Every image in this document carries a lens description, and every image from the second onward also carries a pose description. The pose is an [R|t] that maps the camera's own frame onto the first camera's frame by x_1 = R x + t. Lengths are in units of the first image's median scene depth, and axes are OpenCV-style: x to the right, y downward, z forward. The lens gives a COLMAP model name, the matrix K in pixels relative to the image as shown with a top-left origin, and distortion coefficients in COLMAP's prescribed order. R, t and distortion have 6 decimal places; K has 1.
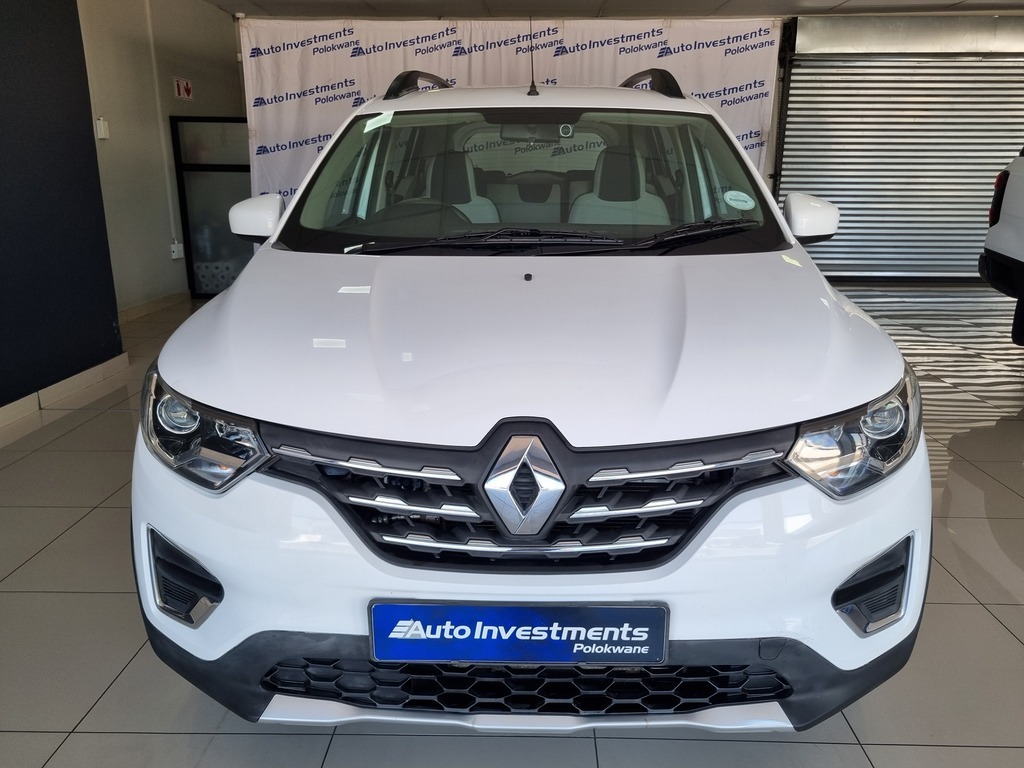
lens RADIAL K [[771.2, 0, 517.8], [0, 771.2, 383.4], [0, 0, 1]] dist [0.028011, -0.020274]
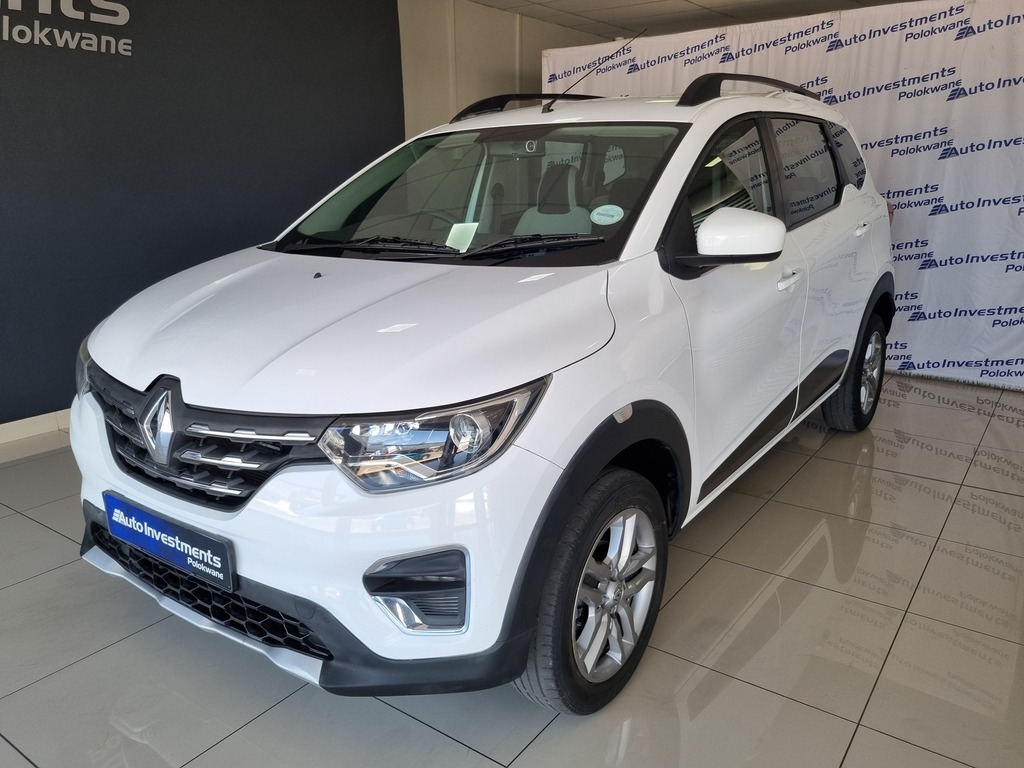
lens RADIAL K [[771.2, 0, 512.2], [0, 771.2, 391.2], [0, 0, 1]] dist [0.028011, -0.020274]
pose [[0.820256, 0.136904, -0.555371, 1.189965], [-0.136953, 0.989700, 0.041696, -0.063354], [0.555359, 0.041859, 0.830556, 0.216568]]
